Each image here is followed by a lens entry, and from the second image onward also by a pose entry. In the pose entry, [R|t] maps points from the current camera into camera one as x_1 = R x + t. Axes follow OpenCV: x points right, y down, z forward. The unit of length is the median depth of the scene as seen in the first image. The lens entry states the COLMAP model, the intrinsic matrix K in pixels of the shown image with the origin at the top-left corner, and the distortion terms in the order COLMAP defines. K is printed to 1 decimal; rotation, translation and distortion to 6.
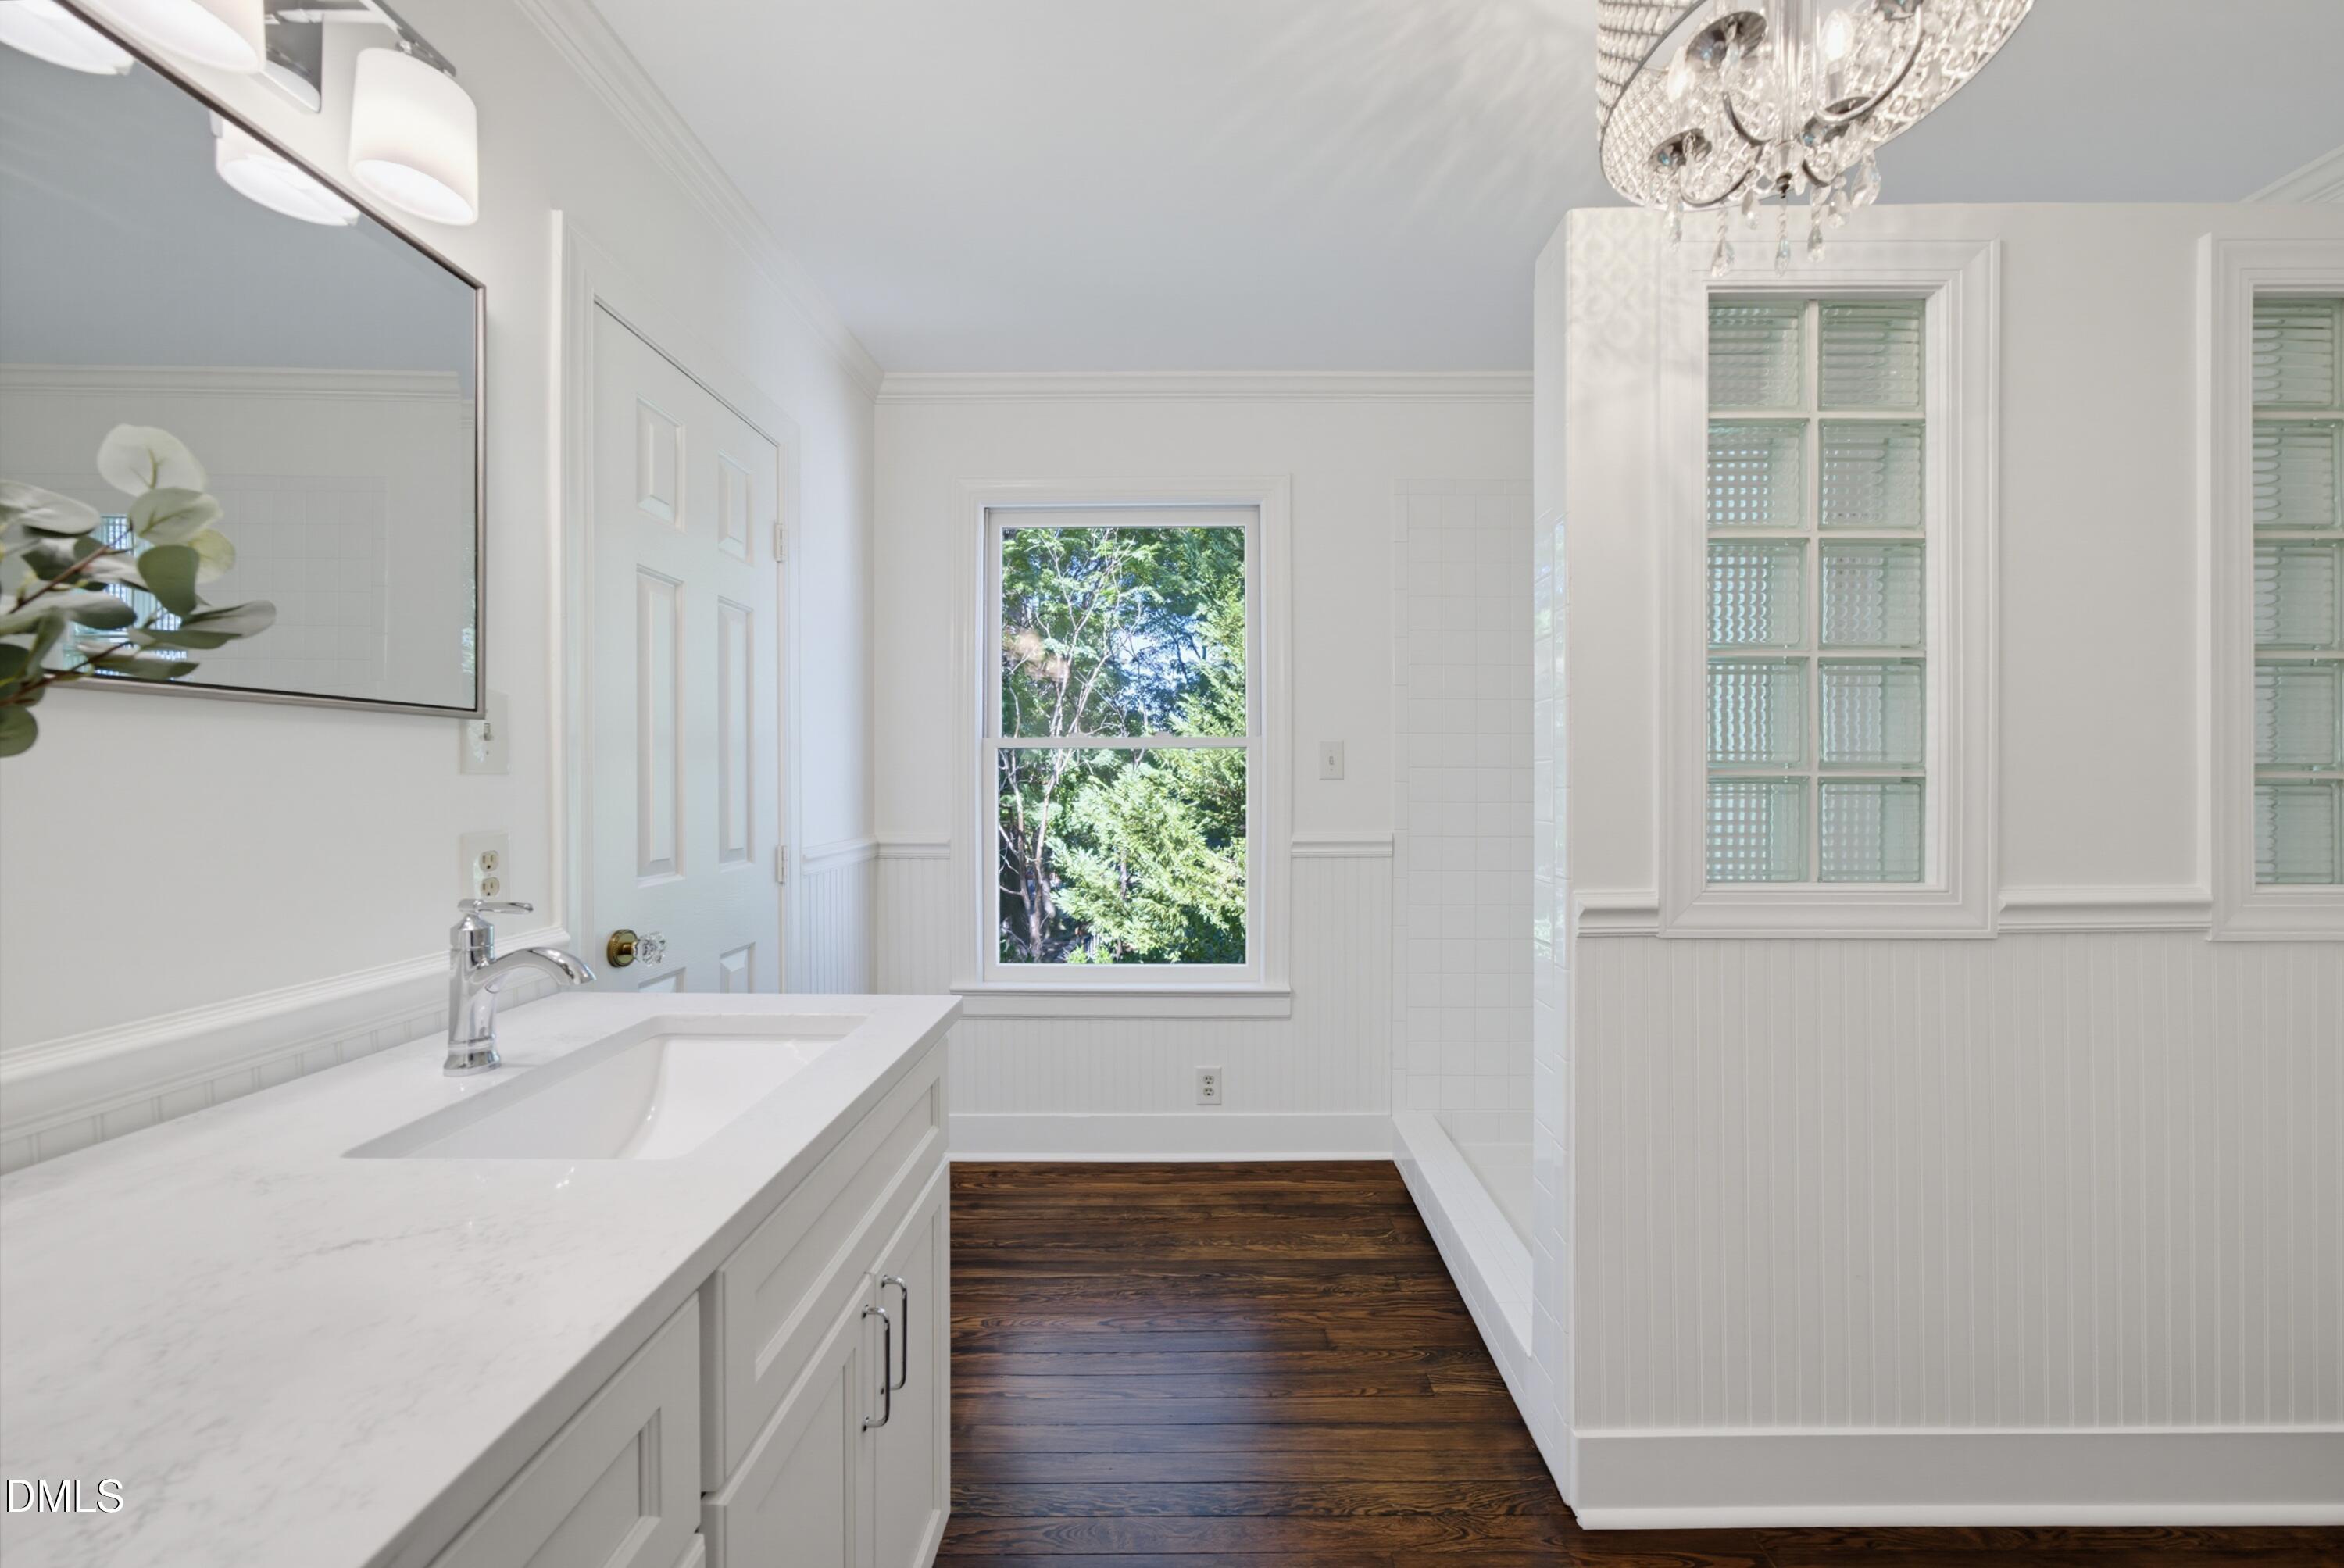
lens RADIAL K [[816.1, 0, 1196.4], [0, 816.1, 785.3], [0, 0, 1]] dist [-0.009381, 0.003366]
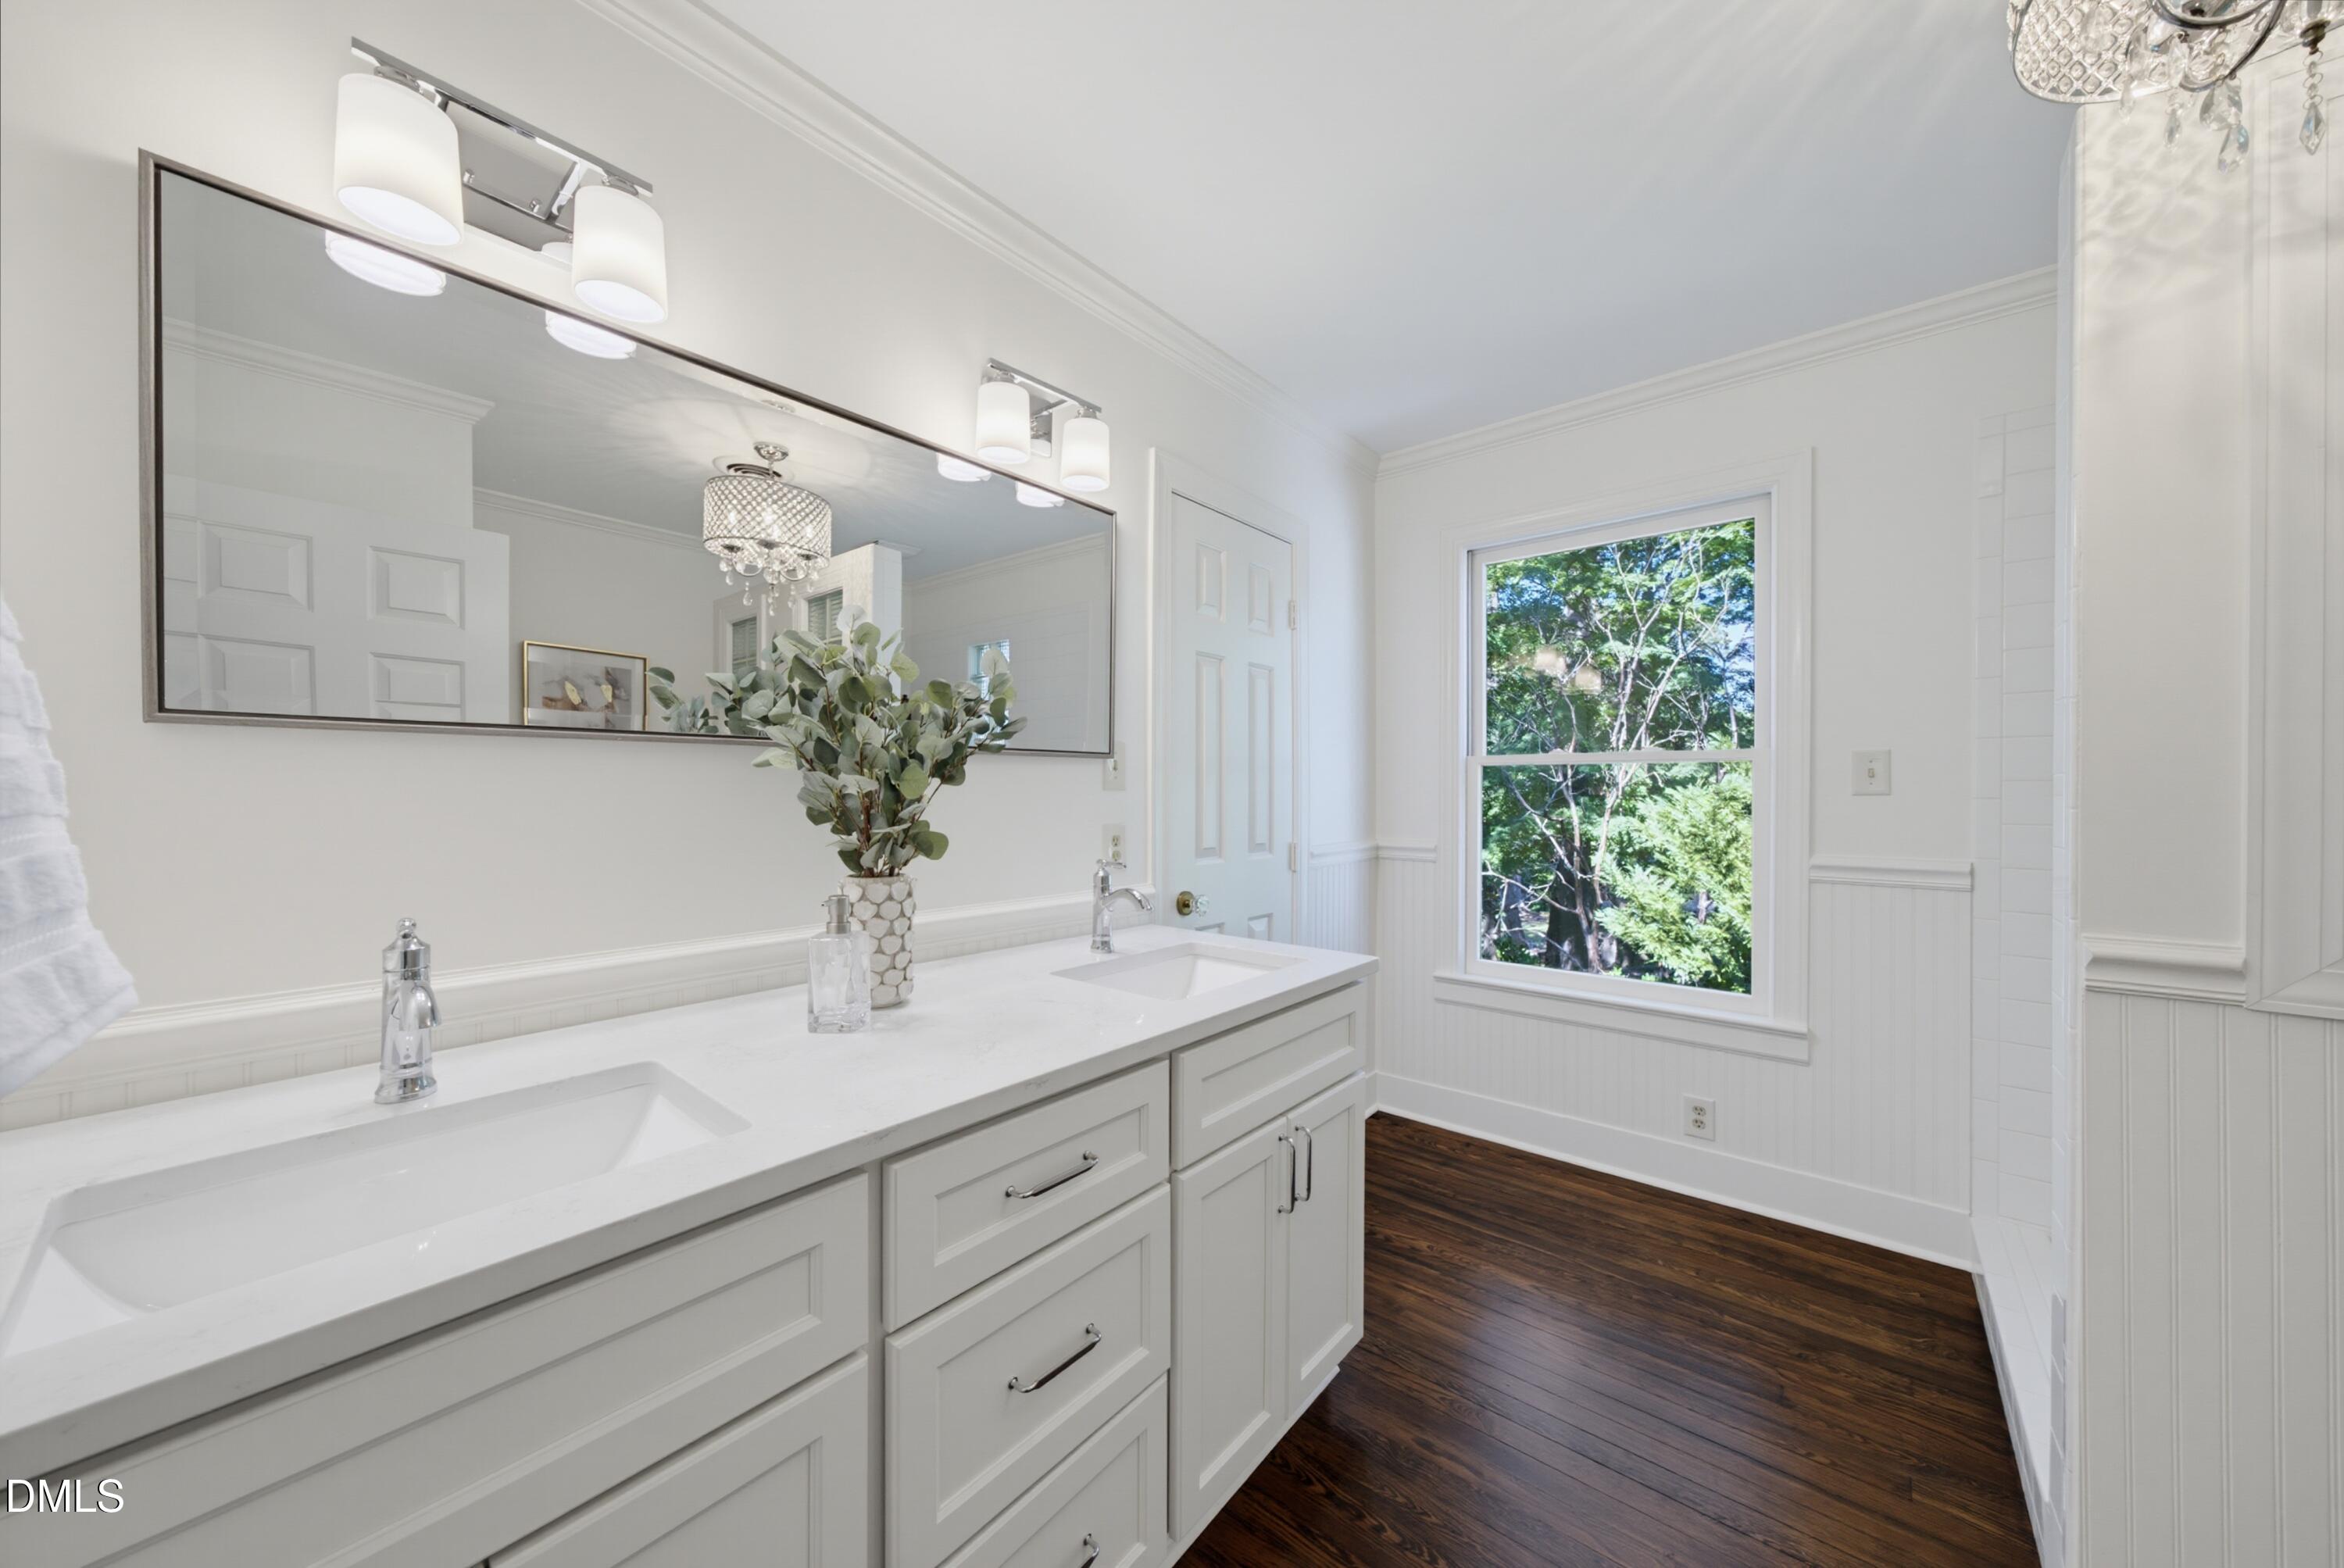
lens RADIAL K [[816.1, 0, 1181.4], [0, 816.1, 792.1], [0, 0, 1]] dist [-0.009381, 0.003366]
pose [[0.770927, 0.002491, -0.636918, 0.194402], [-0.006560, 0.999970, -0.004030, -0.002519], [0.636889, 0.007285, 0.770921, -0.144649]]
